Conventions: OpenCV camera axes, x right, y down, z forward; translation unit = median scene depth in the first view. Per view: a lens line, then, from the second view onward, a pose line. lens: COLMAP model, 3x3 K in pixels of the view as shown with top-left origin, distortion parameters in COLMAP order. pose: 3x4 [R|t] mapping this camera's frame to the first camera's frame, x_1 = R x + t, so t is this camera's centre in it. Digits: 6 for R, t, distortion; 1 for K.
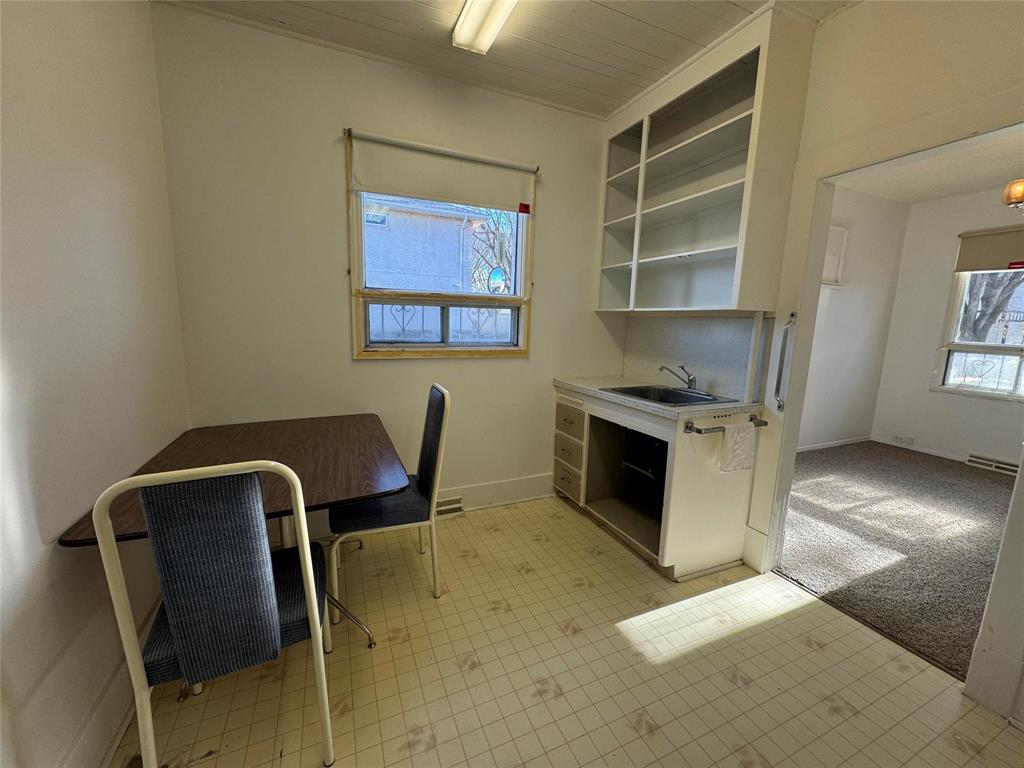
lens RADIAL K [[411.6, 0, 512.0], [0, 411.6, 384.0], [0, 0, 1]] dist [0.000409, 0.000140]
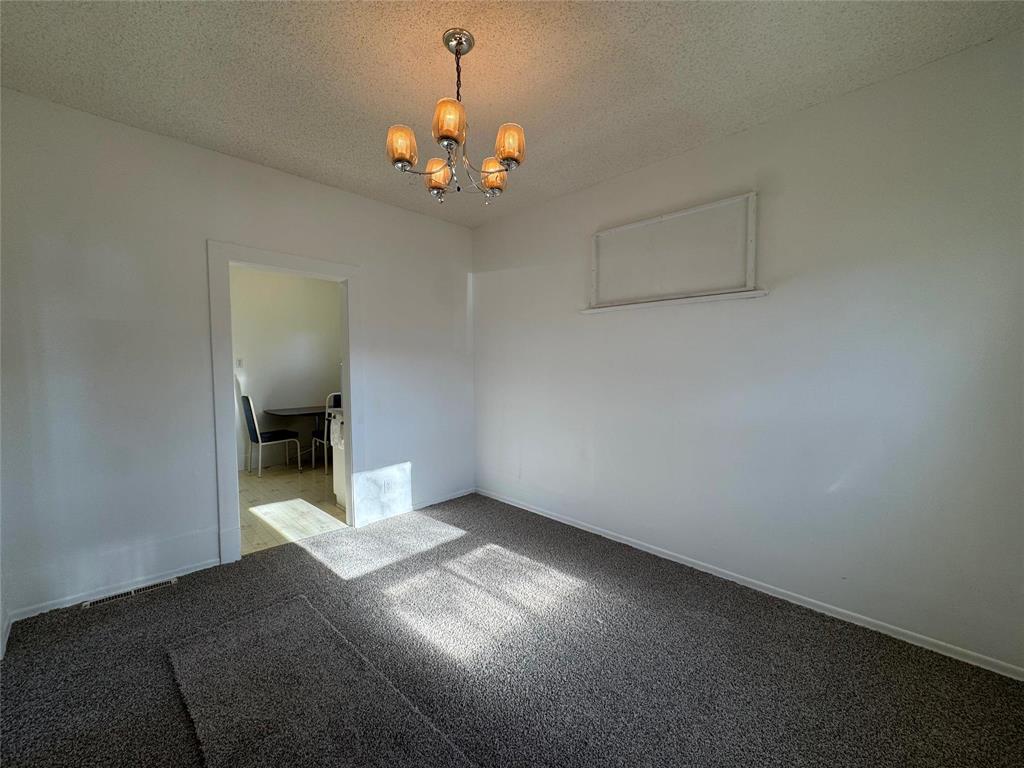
lens RADIAL K [[411.6, 0, 512.0], [0, 411.6, 384.0], [0, 0, 1]] dist [0.000409, 0.000140]
pose [[0.388814, 0.016053, -0.921177, 1.705115], [-0.127610, 0.991149, -0.036589, -0.081157], [0.912436, 0.131778, 0.387421, 0.735834]]
